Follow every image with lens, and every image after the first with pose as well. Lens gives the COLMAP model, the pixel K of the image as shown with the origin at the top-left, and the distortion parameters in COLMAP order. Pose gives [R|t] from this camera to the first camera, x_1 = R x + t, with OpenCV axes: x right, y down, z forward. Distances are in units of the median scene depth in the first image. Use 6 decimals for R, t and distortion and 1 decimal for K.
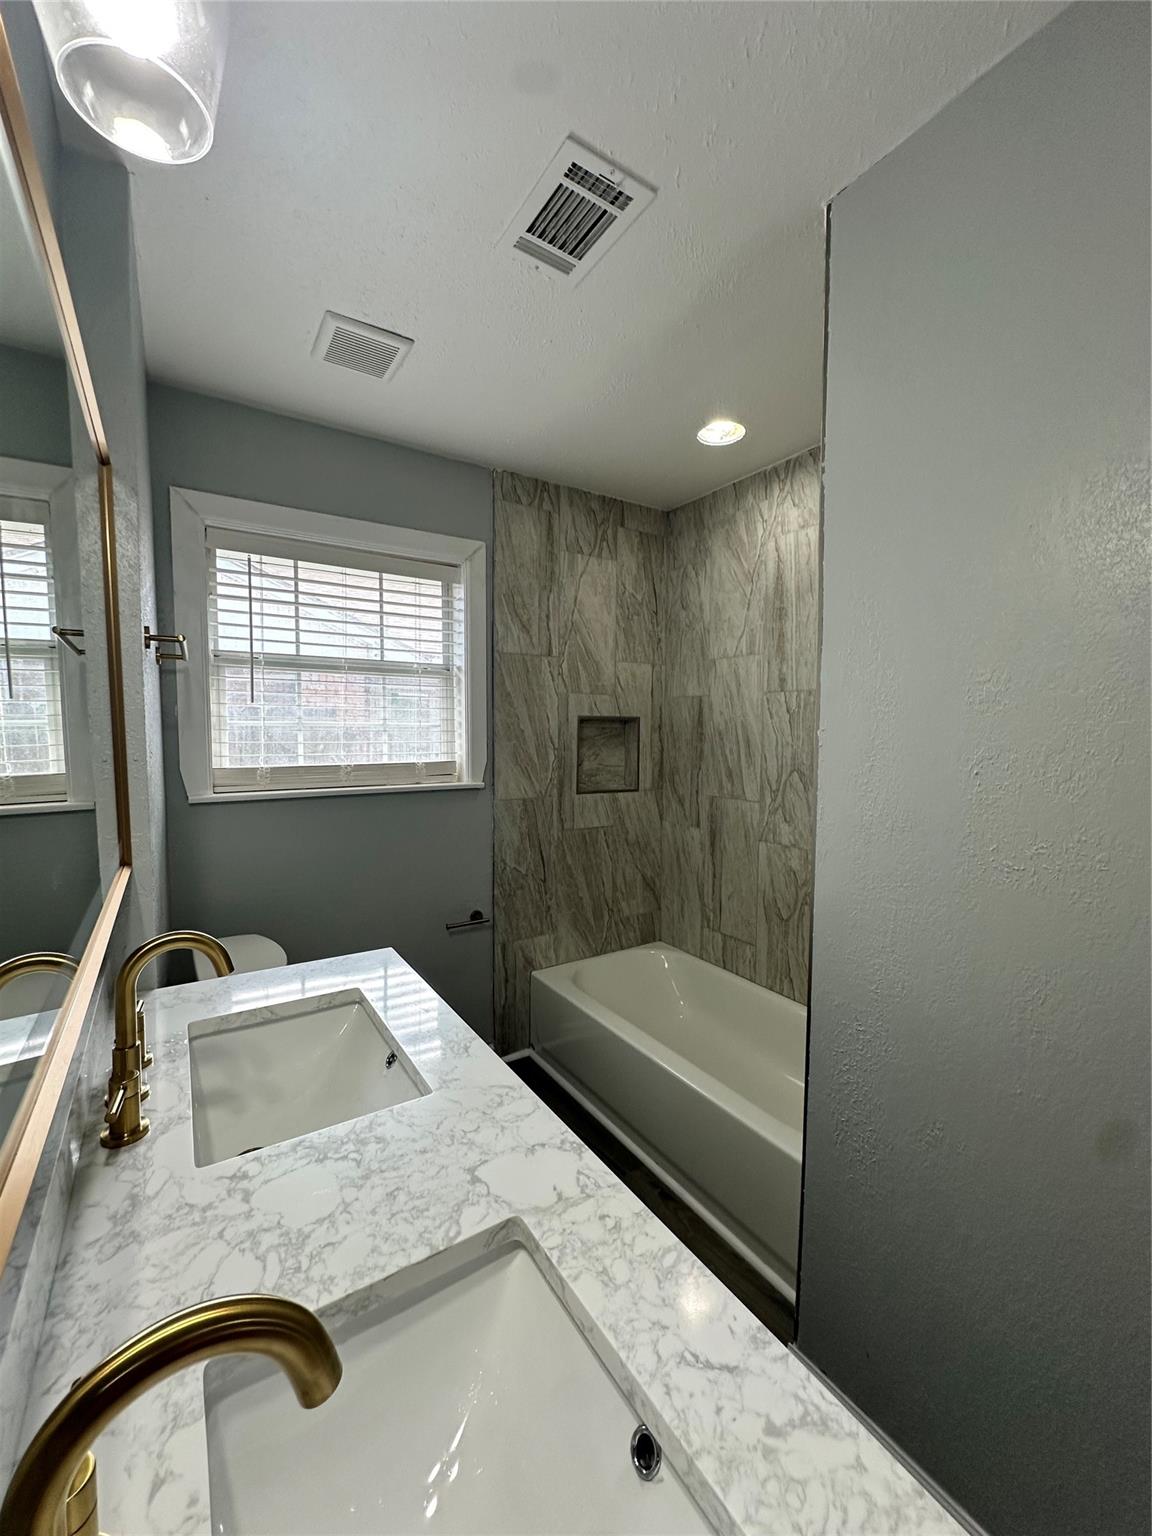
lens RADIAL K [[606.8, 0, 574.9], [0, 606.8, 770.3], [0, 0, 1]] dist [-0.007731, 0.001236]
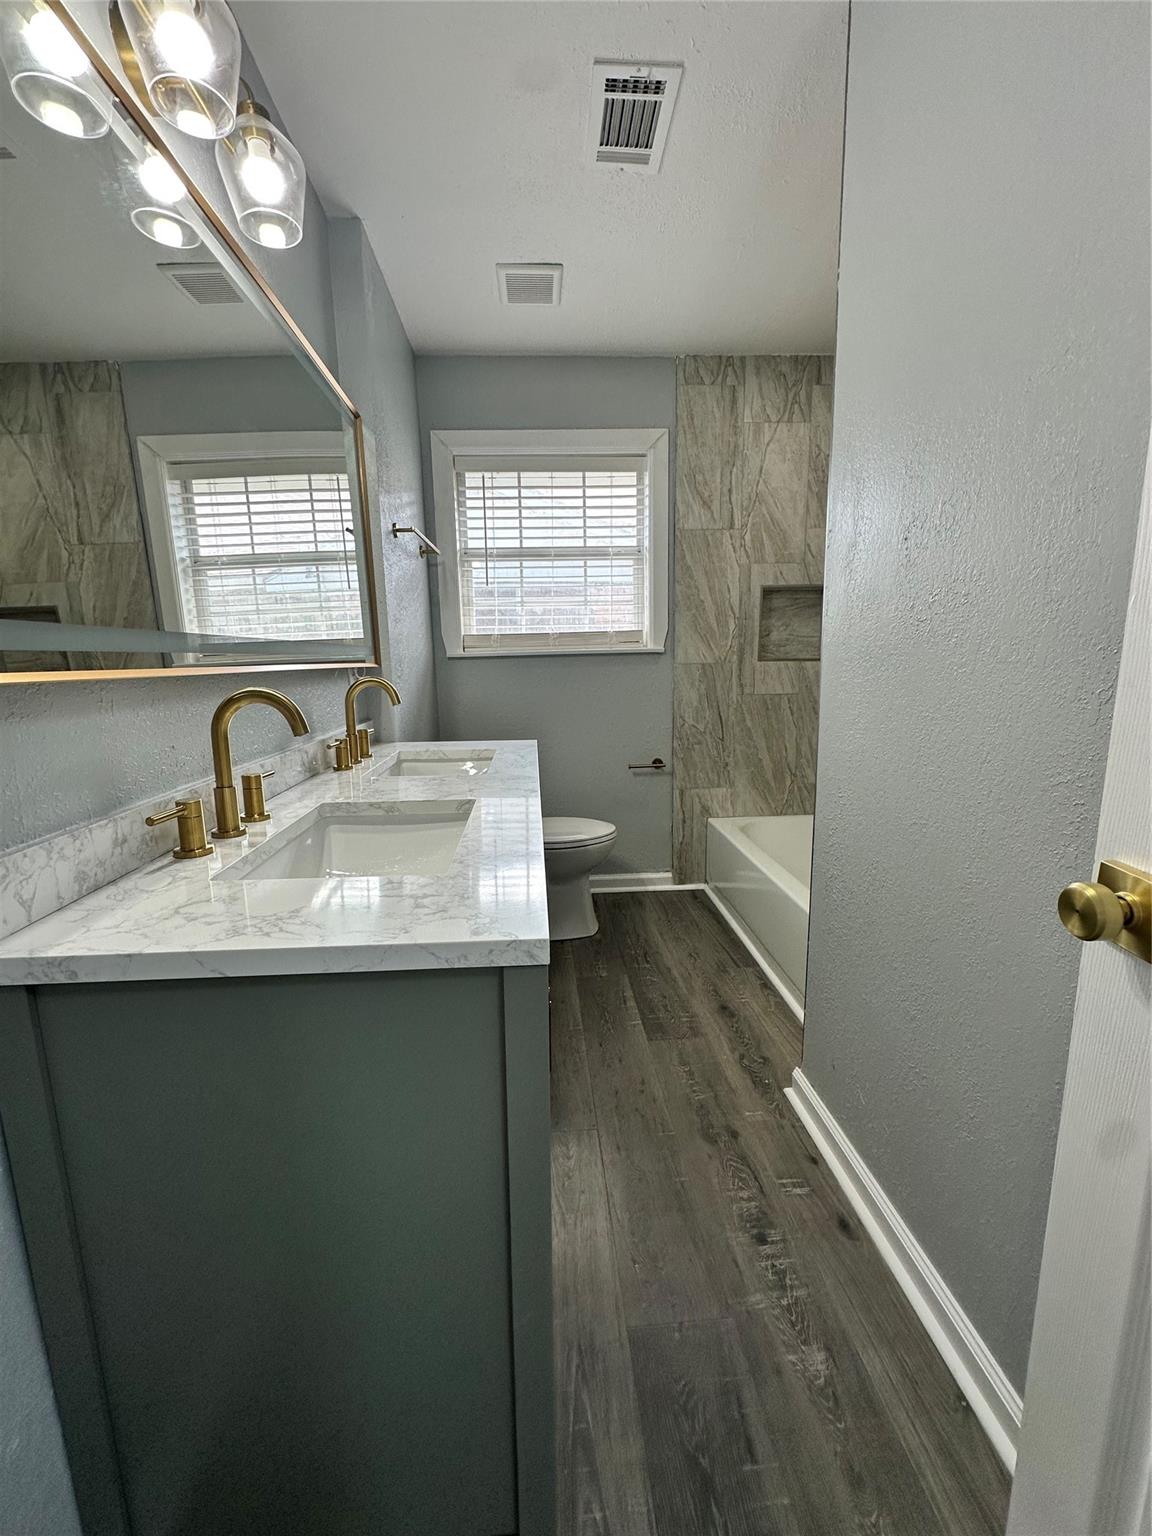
lens RADIAL K [[606.8, 0, 576.3], [0, 606.8, 769.3], [0, 0, 1]] dist [-0.007731, 0.001236]
pose [[0.872058, 0.062578, -0.485385, 0.274468], [-0.006771, 0.993239, 0.115888, 0.115508], [0.489356, -0.097775, 0.866586, -0.108286]]
